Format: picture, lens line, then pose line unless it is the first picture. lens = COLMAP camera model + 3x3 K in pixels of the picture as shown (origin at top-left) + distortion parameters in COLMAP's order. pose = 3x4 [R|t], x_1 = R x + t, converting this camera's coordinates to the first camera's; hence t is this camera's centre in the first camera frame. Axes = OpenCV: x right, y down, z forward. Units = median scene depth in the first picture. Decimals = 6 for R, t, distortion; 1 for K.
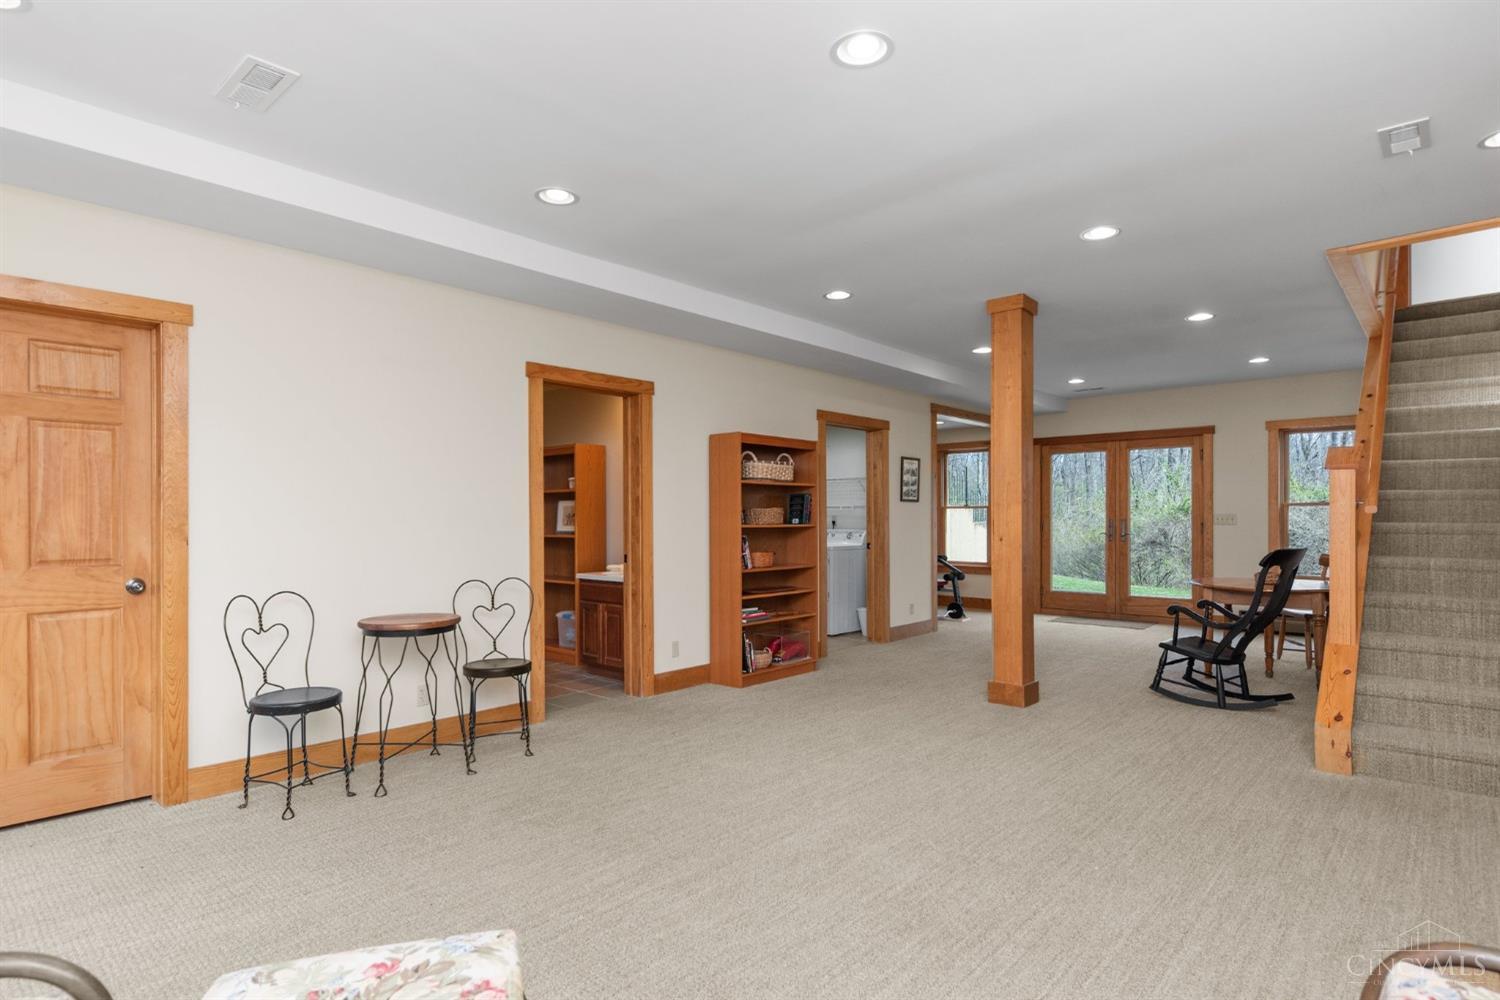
lens RADIAL K [[787.7, 0, 748.9], [0, 787.7, 514.9], [0, 0, 1]] dist [-0.000866, -0.000409]
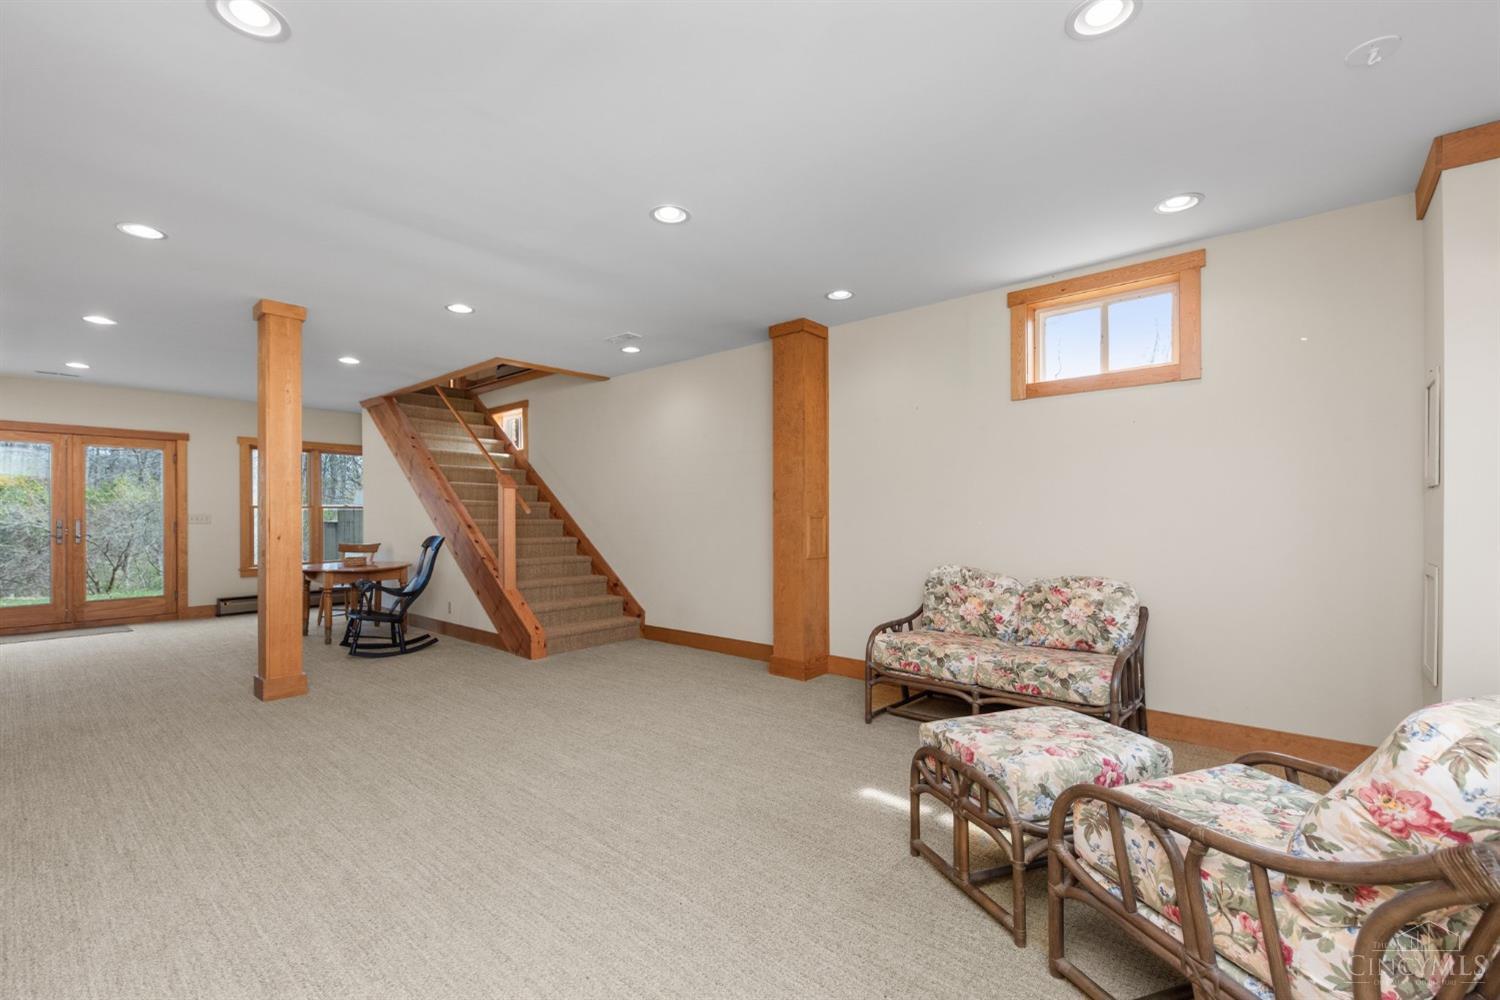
lens RADIAL K [[633.8, 0, 750.0], [0, 633.8, 500.0], [0, 0, 1]] dist [0.000131, -0.000001]
pose [[-0.030243, 0.027120, 0.999175, -0.313951], [0.001273, 0.999632, -0.027094, 0.003707], [-0.999542, 0.000453, -0.030266, 0.248444]]
